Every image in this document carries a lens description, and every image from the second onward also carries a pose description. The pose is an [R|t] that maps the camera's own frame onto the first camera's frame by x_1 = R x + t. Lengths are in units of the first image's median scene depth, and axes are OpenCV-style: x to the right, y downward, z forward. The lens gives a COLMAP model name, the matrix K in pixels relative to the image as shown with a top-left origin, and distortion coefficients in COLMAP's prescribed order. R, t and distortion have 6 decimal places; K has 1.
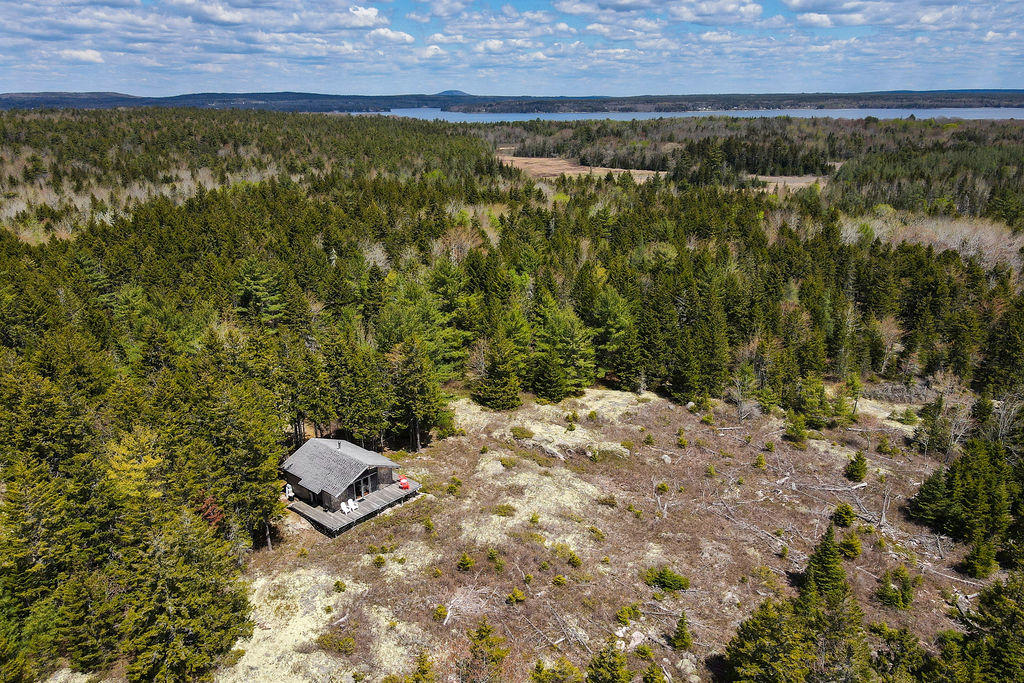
lens RADIAL K [[743.4, 0, 515.5], [0, 743.4, 378.7], [0, 0, 1]] dist [0.012475, -0.007915]
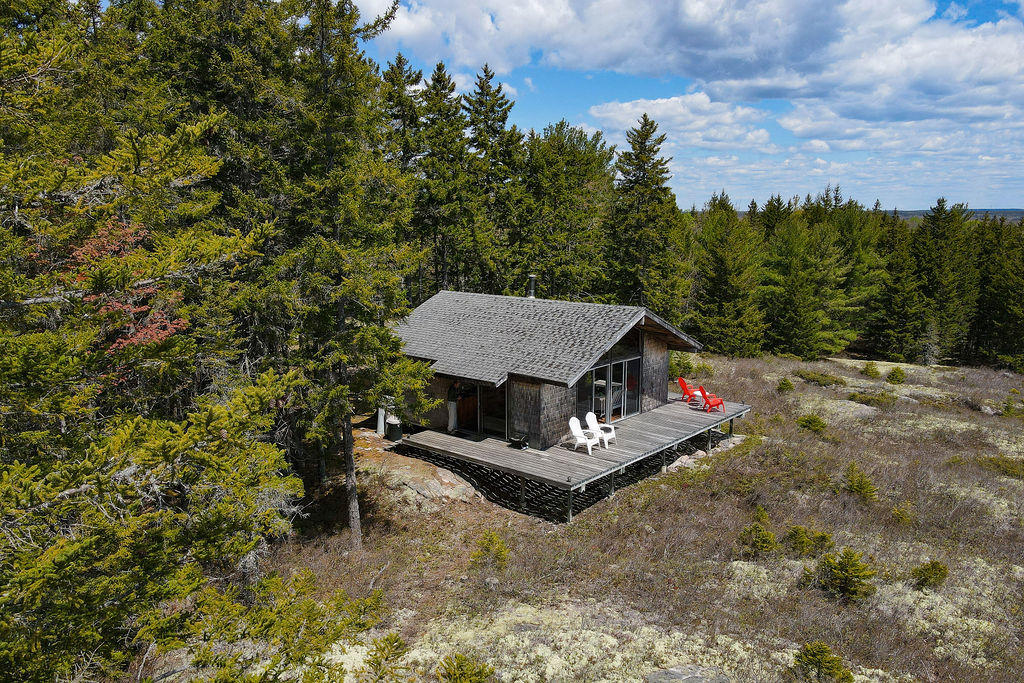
lens RADIAL K [[743.4, 0, 525.1], [0, 743.4, 366.8], [0, 0, 1]] dist [0.012475, -0.007915]
pose [[0.999877, 0.011526, 0.010635, -0.149287], [-0.009582, 0.985816, -0.167556, 0.115418], [-0.012415, 0.167434, 0.985805, 0.397672]]
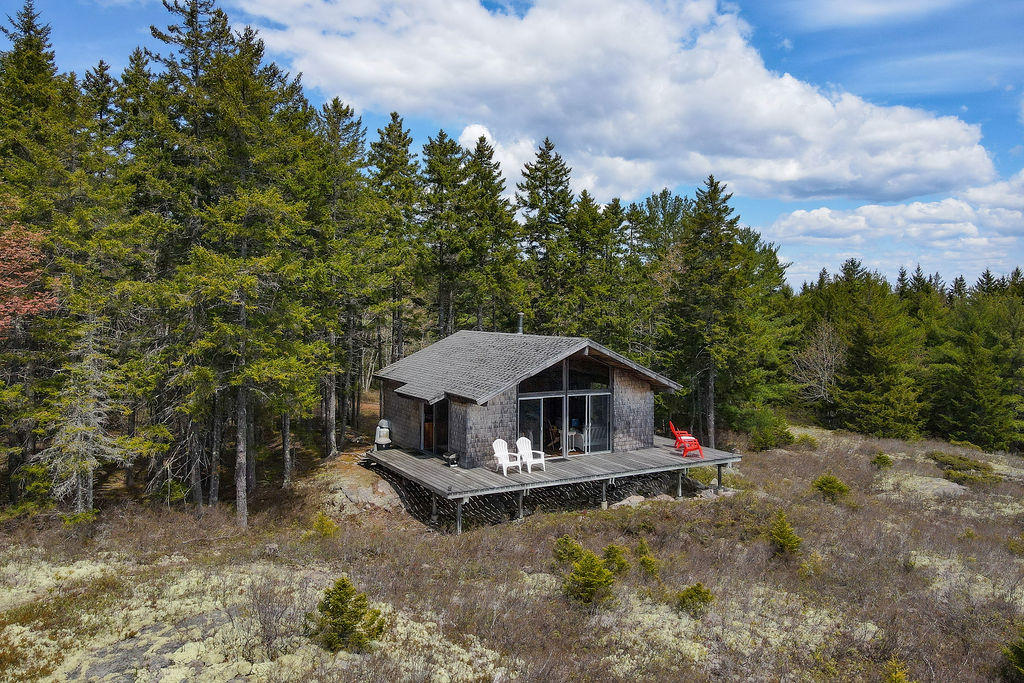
lens RADIAL K [[743.4, 0, 523.4], [0, 743.4, 301.7], [0, 0, 1]] dist [0.012475, -0.007915]
pose [[0.946865, 0.017557, -0.321151, -0.069129], [-0.133697, 0.929638, -0.343362, 0.128484], [0.292525, 0.368054, 0.882590, 0.403043]]
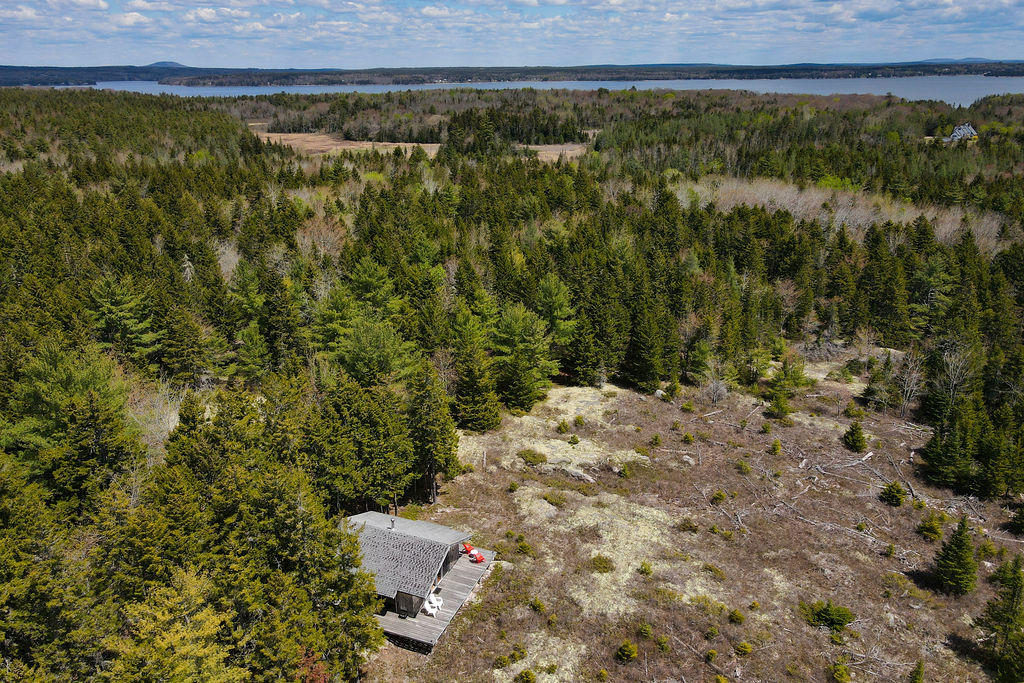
lens RADIAL K [[743.4, 0, 513.2], [0, 743.4, 339.8], [0, 0, 1]] dist [0.012475, -0.007915]
pose [[0.943657, -0.112092, 0.311361, -0.205919], [0.116273, 0.993204, 0.005168, -0.052925], [-0.309825, 0.031326, 0.950277, 0.143751]]
